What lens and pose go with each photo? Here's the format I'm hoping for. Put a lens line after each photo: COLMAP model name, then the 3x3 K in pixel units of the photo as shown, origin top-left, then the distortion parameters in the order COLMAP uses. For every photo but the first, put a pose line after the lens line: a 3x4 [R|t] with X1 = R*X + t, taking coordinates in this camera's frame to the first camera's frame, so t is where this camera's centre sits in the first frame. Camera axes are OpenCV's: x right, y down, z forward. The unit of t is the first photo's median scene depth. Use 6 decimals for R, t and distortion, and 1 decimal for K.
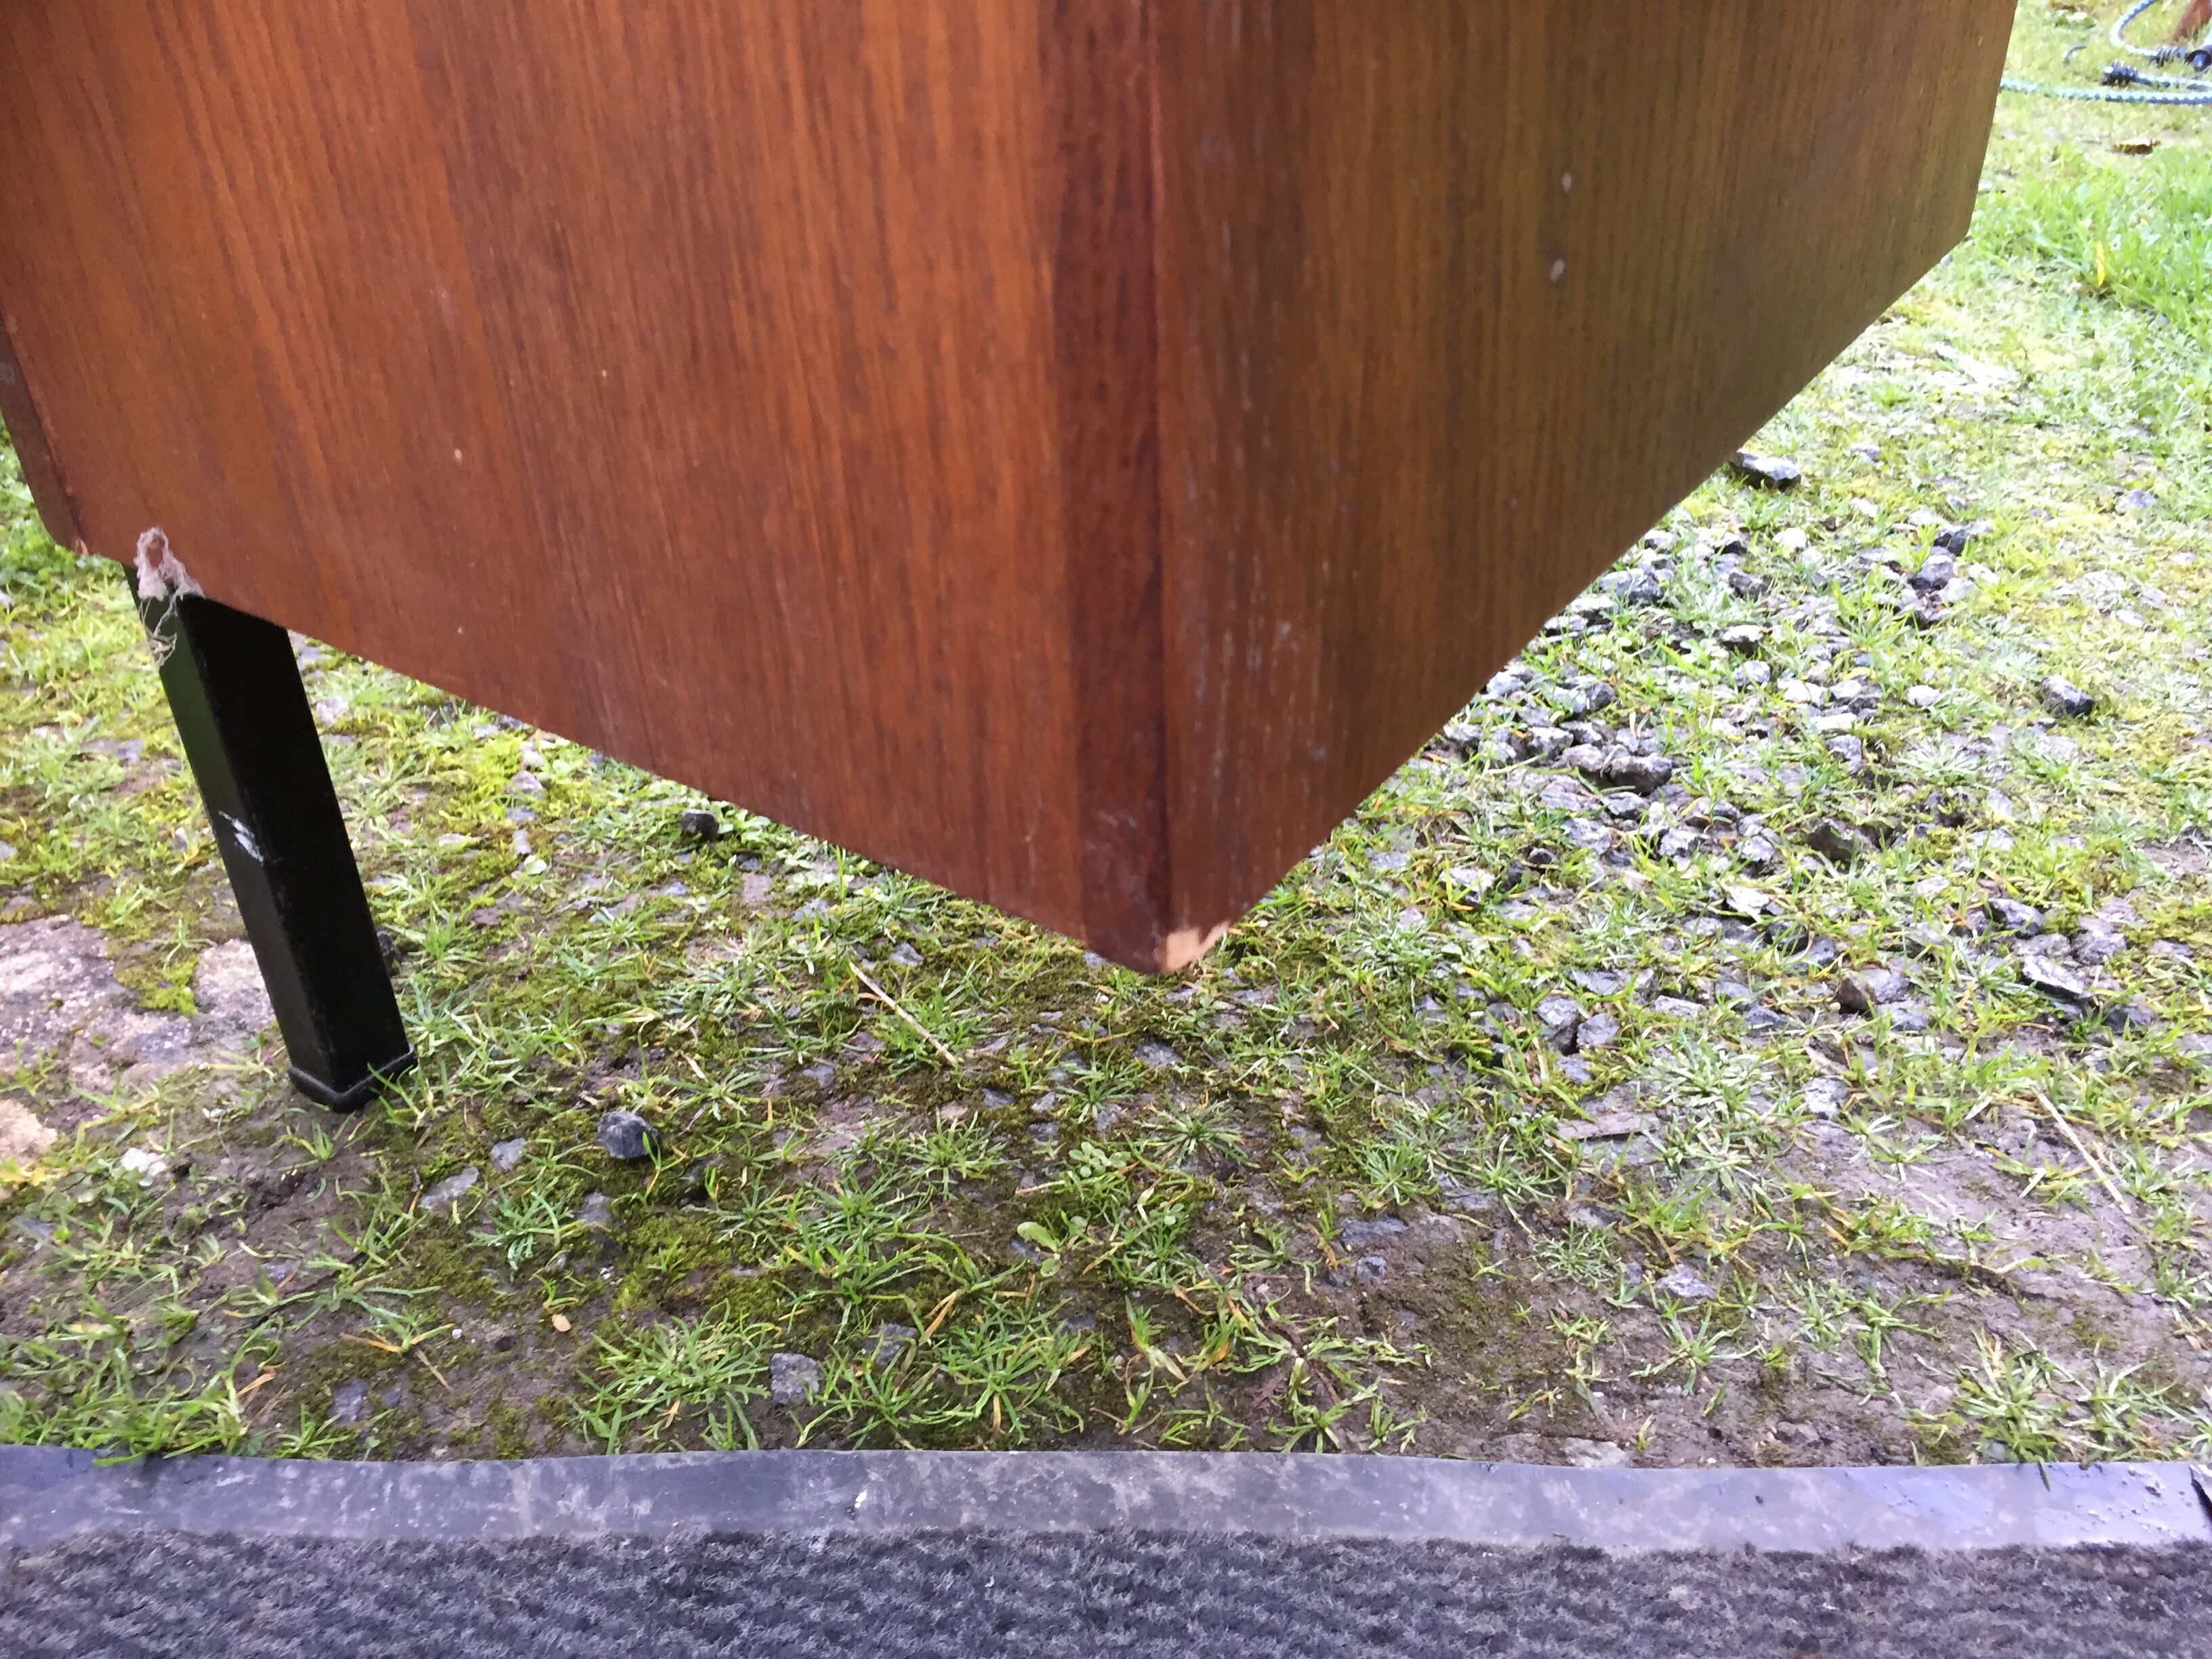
lens RADIAL K [[1872.3, 0, 1107.1], [0, 1872.3, 835.1], [0, 0, 1]] dist [0.090540, -0.125868]
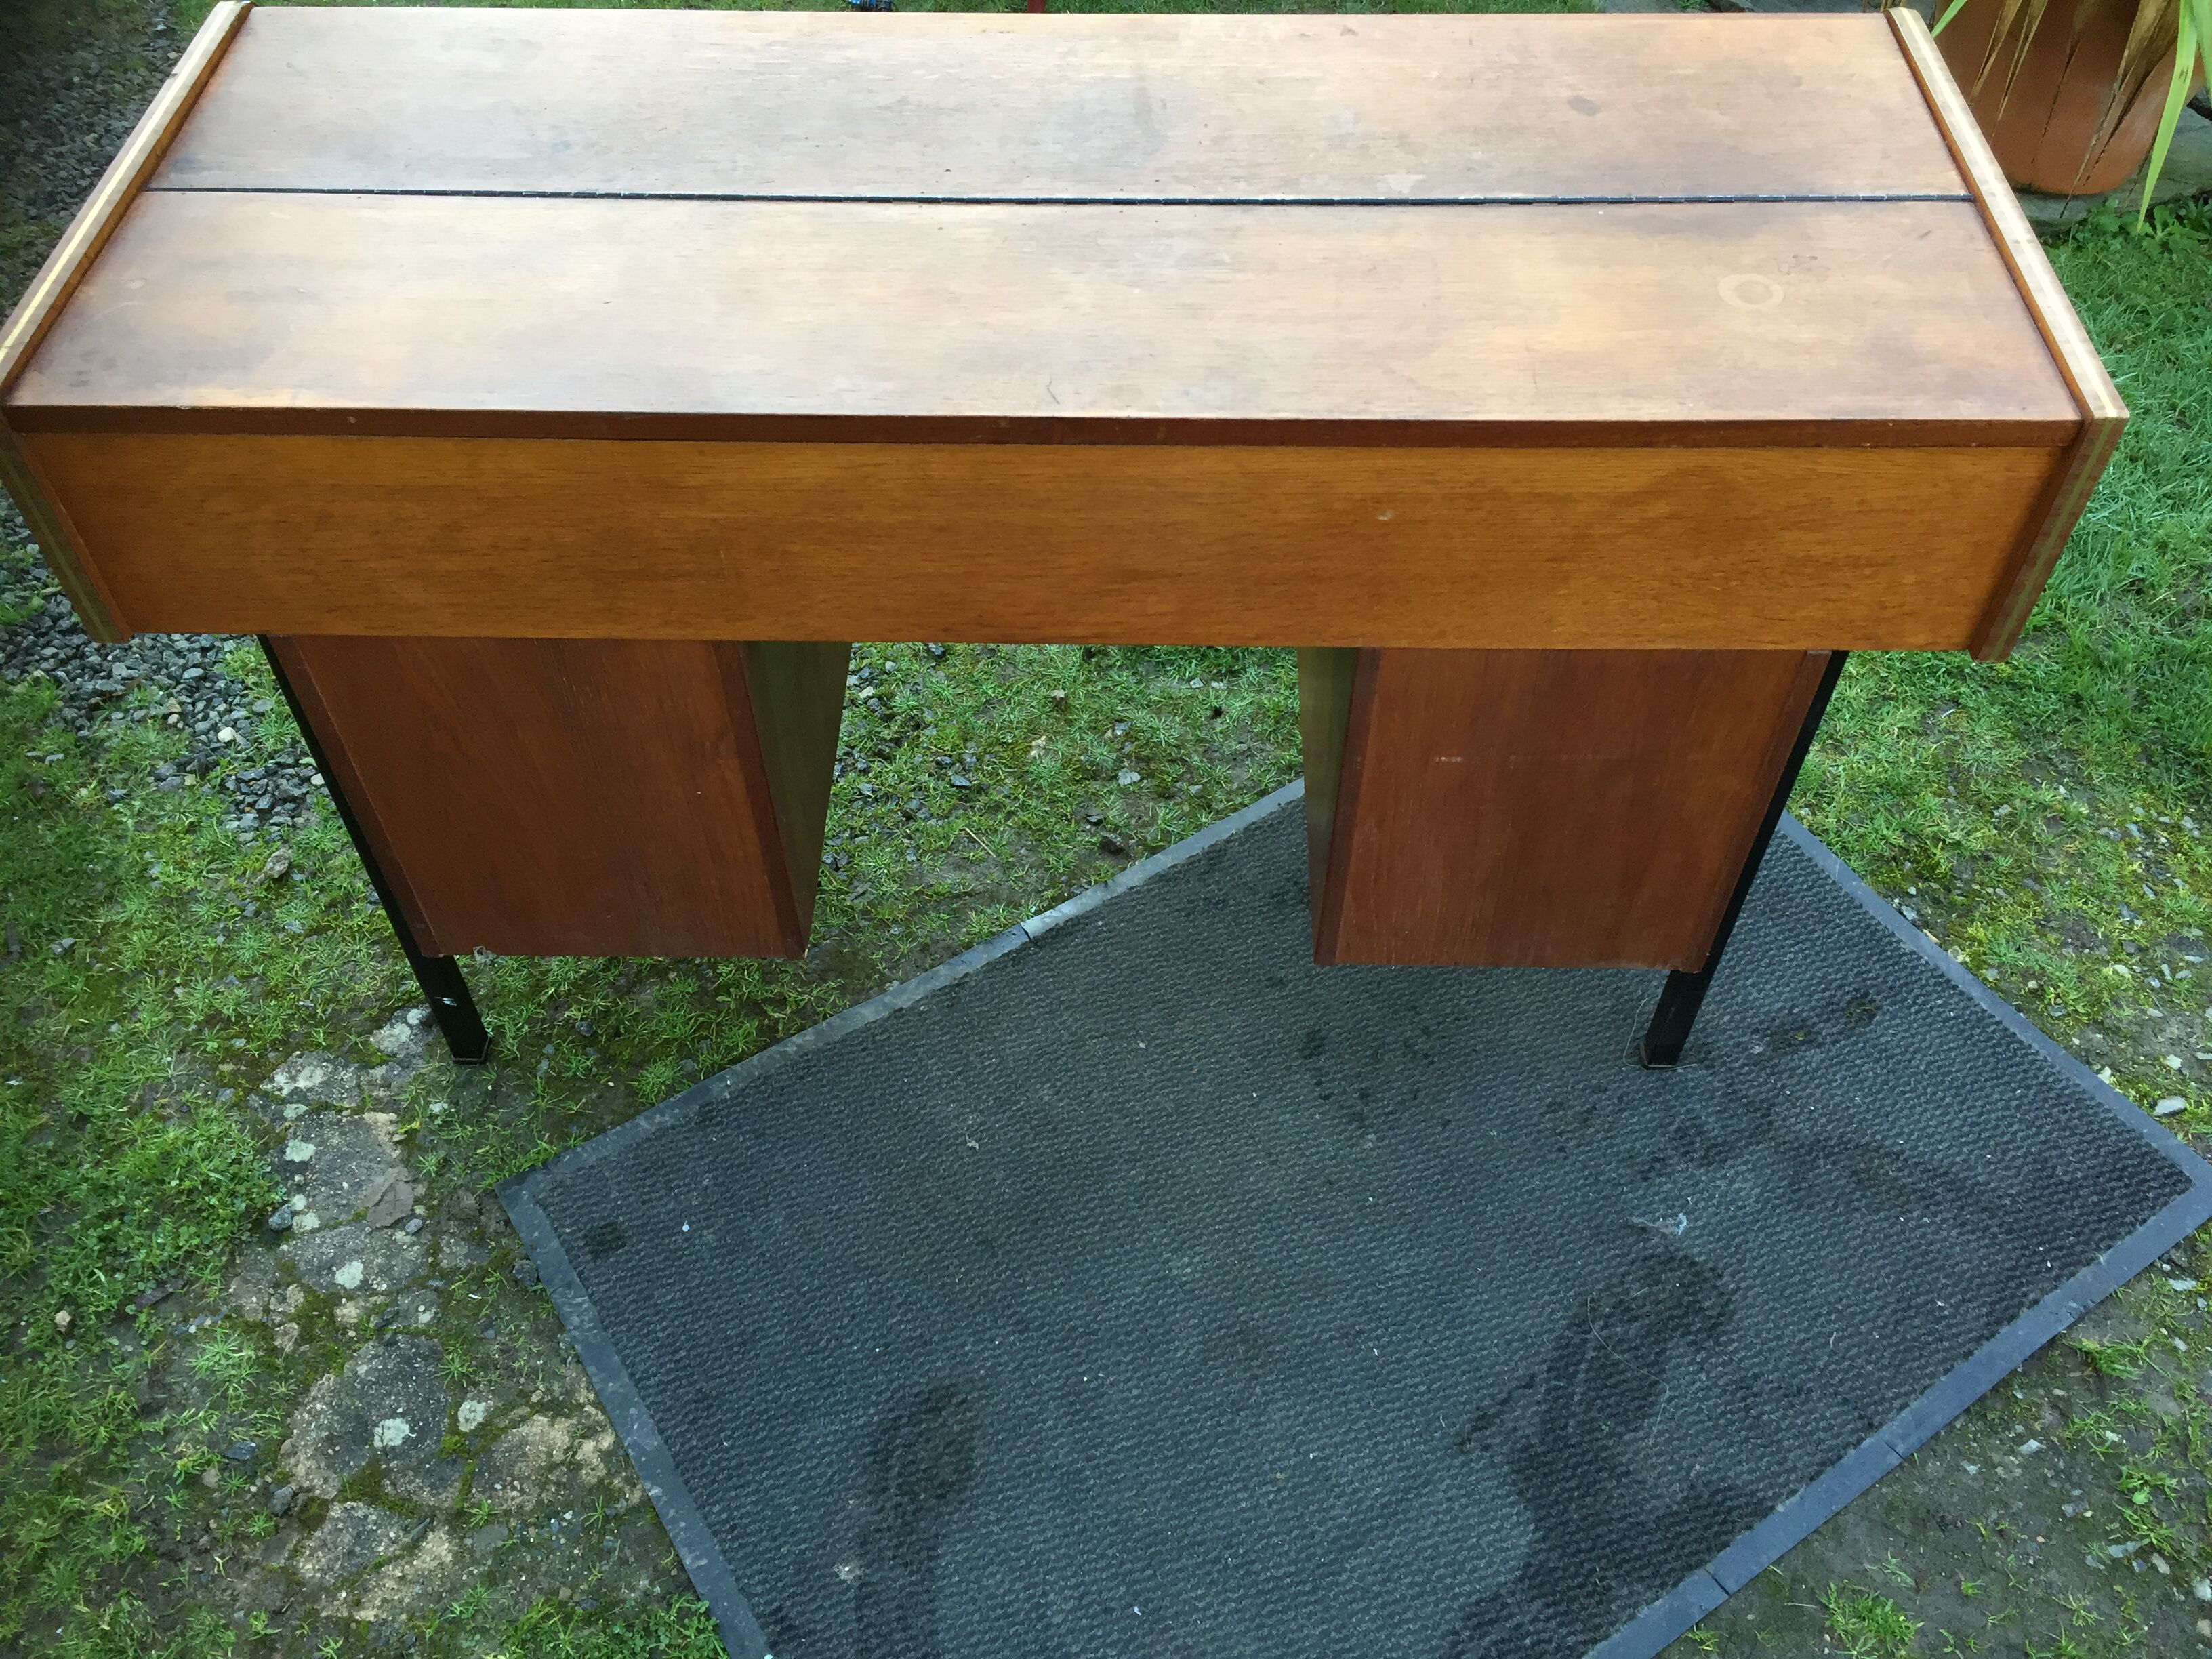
lens RADIAL K [[1850.2, 0, 1127.4], [0, 1850.2, 834.1], [0, 0, 1]] dist [0.087895, -0.116113]
pose [[0.822187, -0.407914, 0.397007, -0.612527], [0.279716, 0.896975, 0.342336, -0.941563], [-0.495749, -0.170415, 0.851582, -2.039473]]
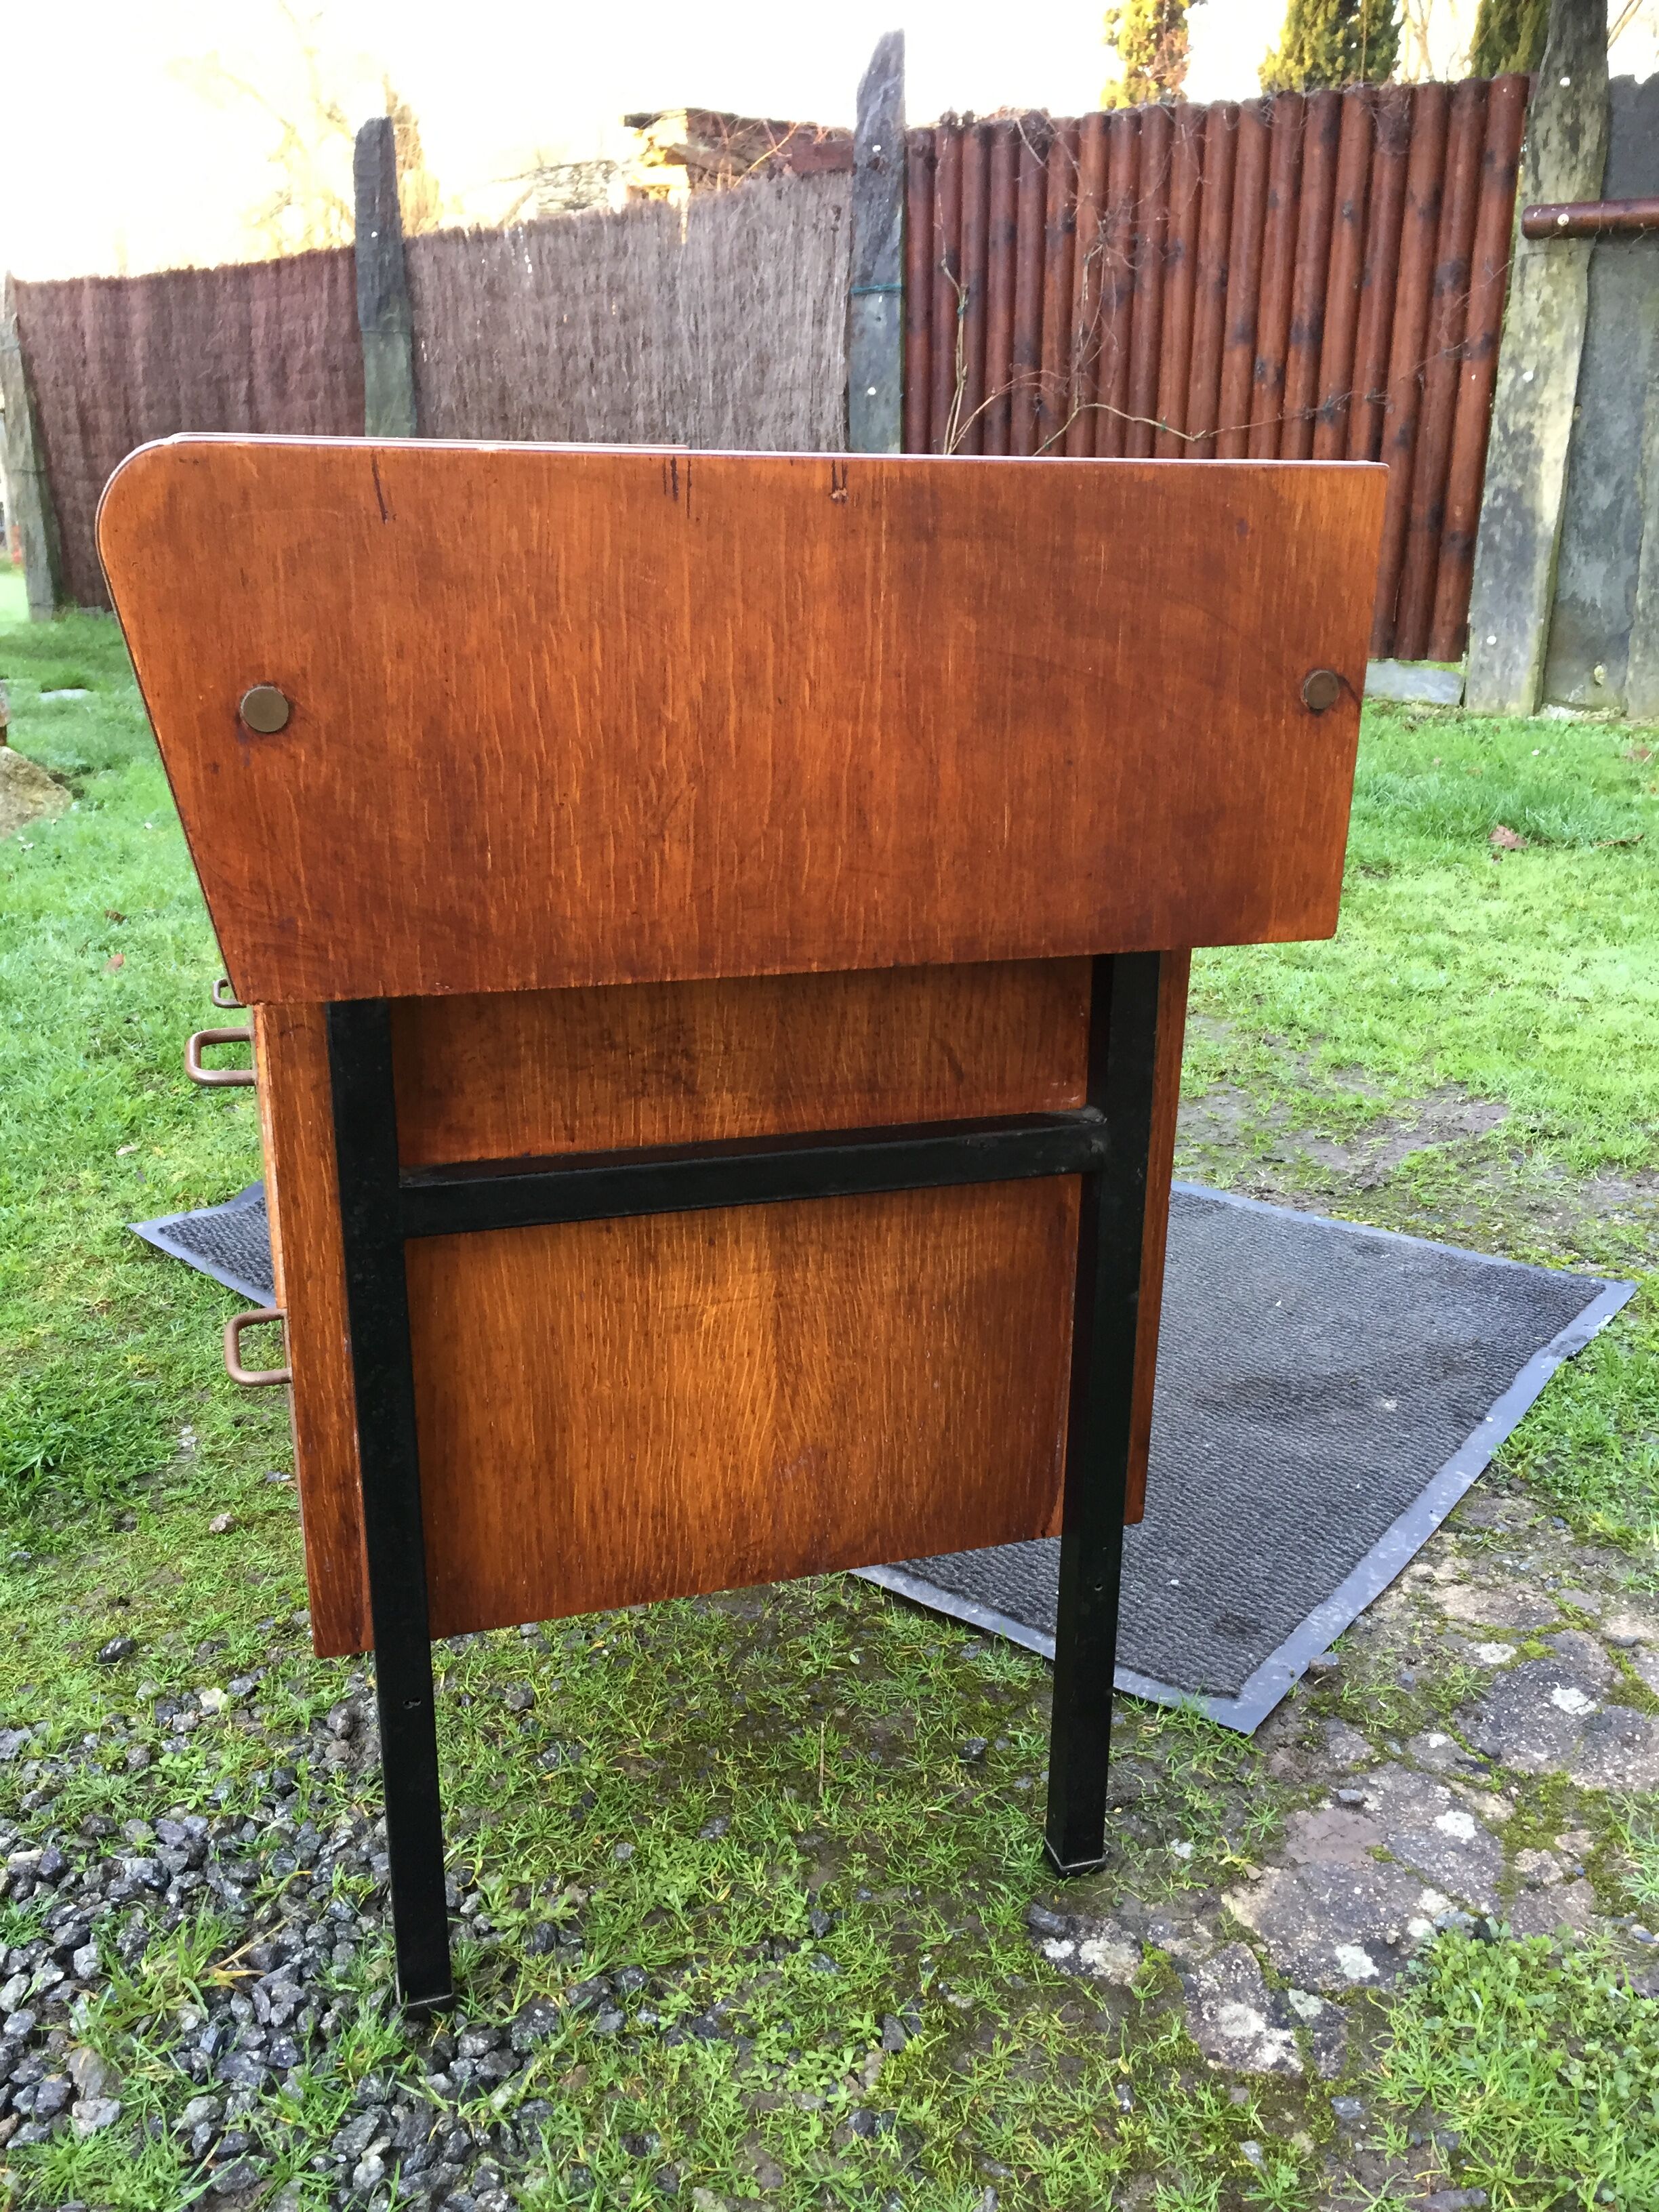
lens RADIAL K [[1877.7, 0, 829.8], [0, 1877.7, 1113.3], [0, 0, 1]] dist [0.089043, -0.119962]
pose [[-0.797110, -0.174514, 0.578066, -1.237756], [0.340247, 0.661067, 0.668747, -1.805378], [-0.498846, 0.729750, -0.467565, 1.581129]]
